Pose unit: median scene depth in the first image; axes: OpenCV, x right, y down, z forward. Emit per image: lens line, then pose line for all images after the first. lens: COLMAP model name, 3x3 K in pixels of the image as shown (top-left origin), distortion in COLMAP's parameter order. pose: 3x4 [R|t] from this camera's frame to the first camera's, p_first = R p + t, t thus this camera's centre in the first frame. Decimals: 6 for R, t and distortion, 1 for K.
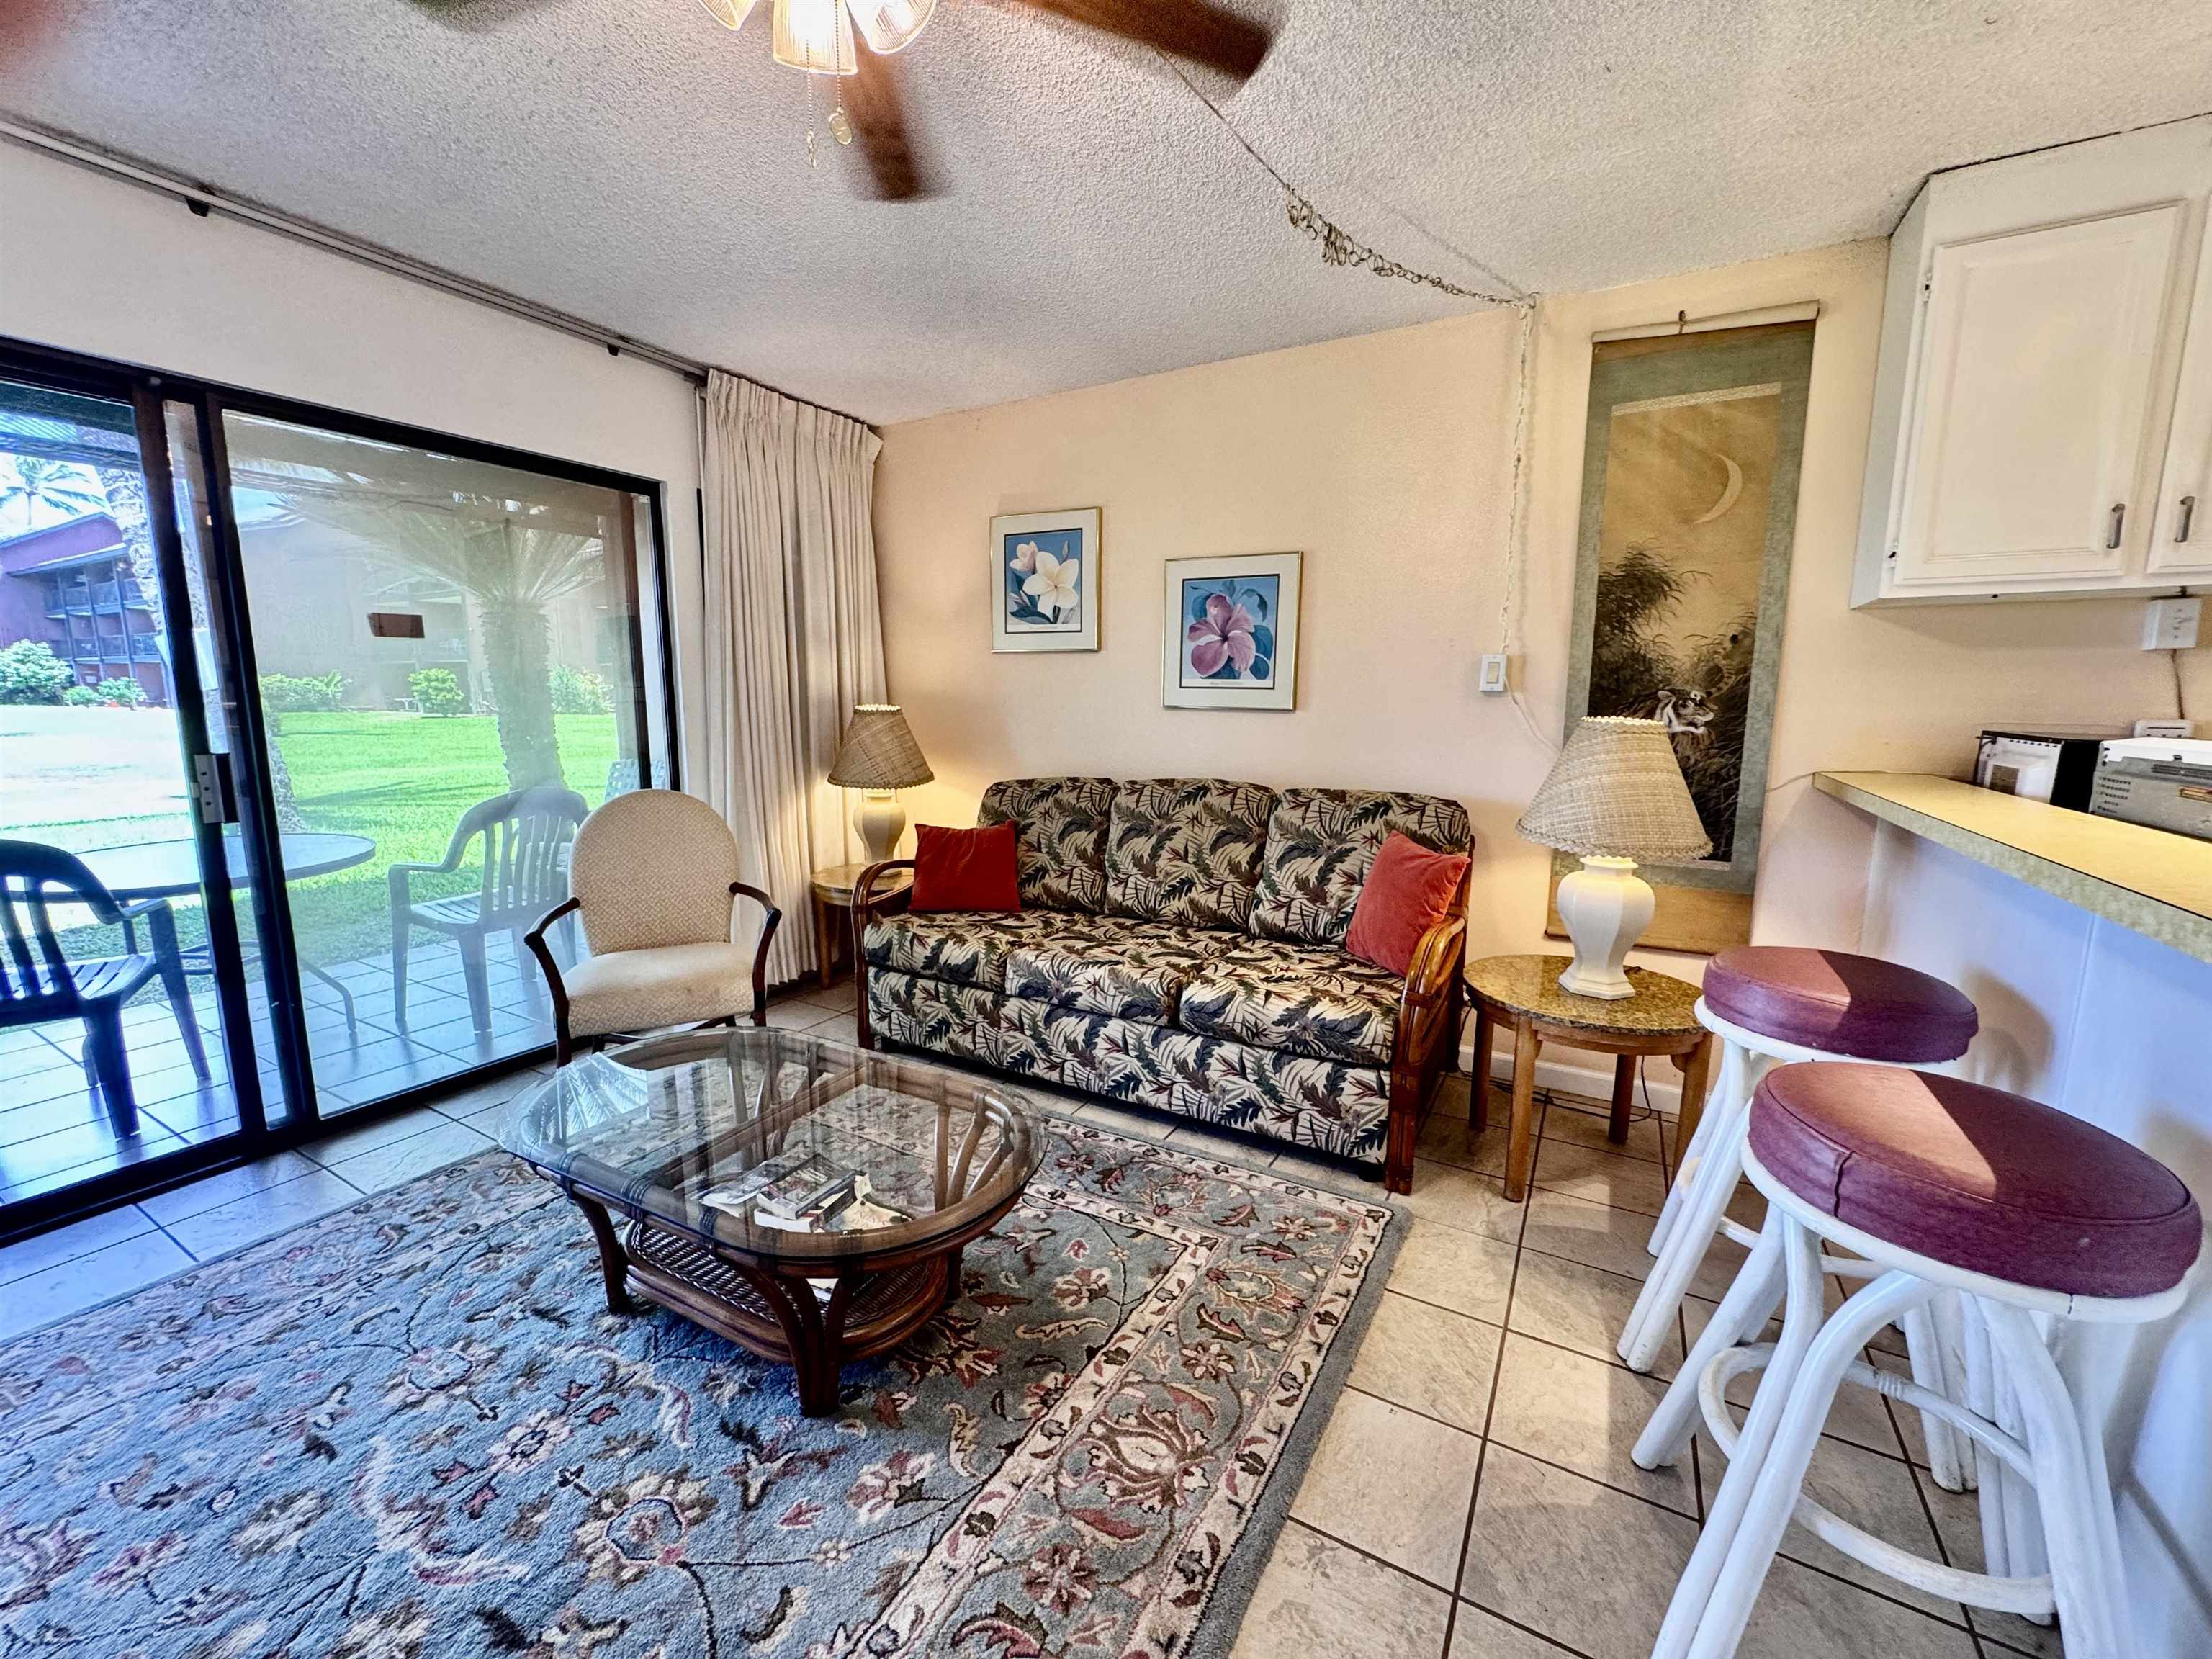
lens RADIAL K [[879.4, 0, 1106.0], [0, 879.4, 829.5], [0, 0, 1]] dist [-0.003253, 0.000085]
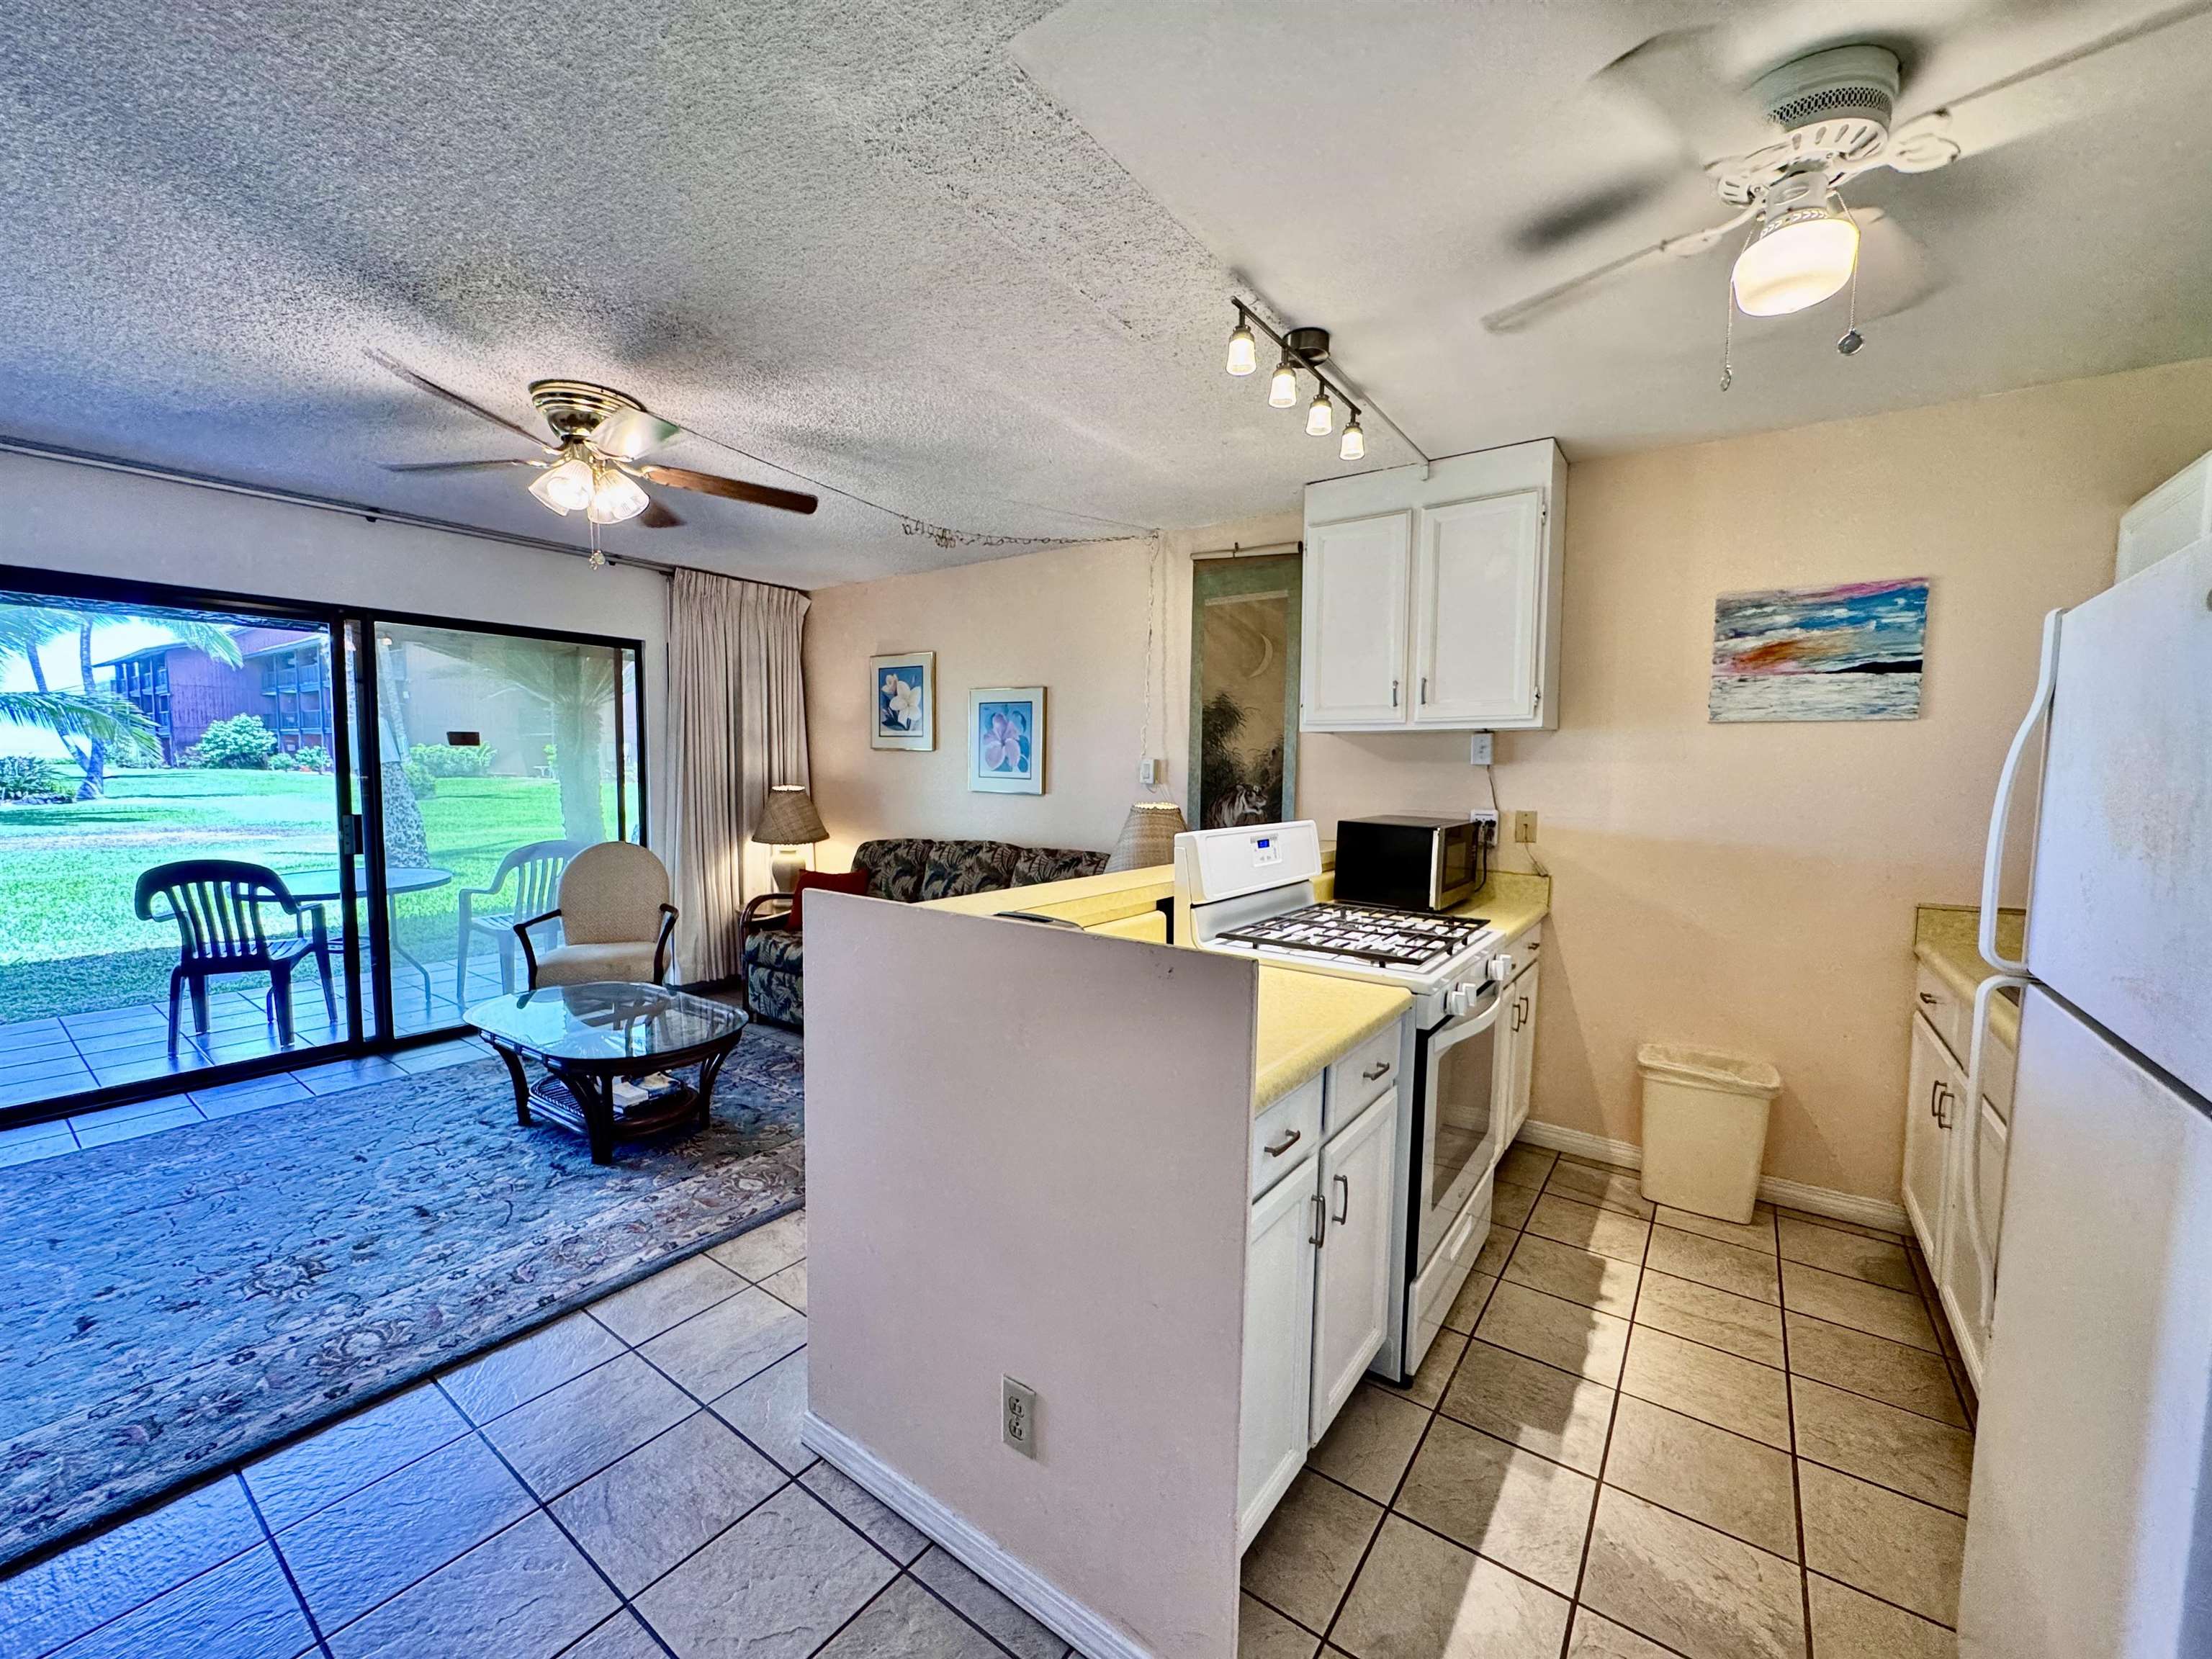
lens RADIAL K [[879.4, 0, 1106.0], [0, 879.4, 829.5], [0, 0, 1]] dist [-0.003253, 0.000085]
pose [[0.994465, 0.014978, -0.103994, 0.502772], [-0.023207, 0.996653, -0.078380, 0.034986], [0.102472, 0.080359, 0.991485, -0.442160]]
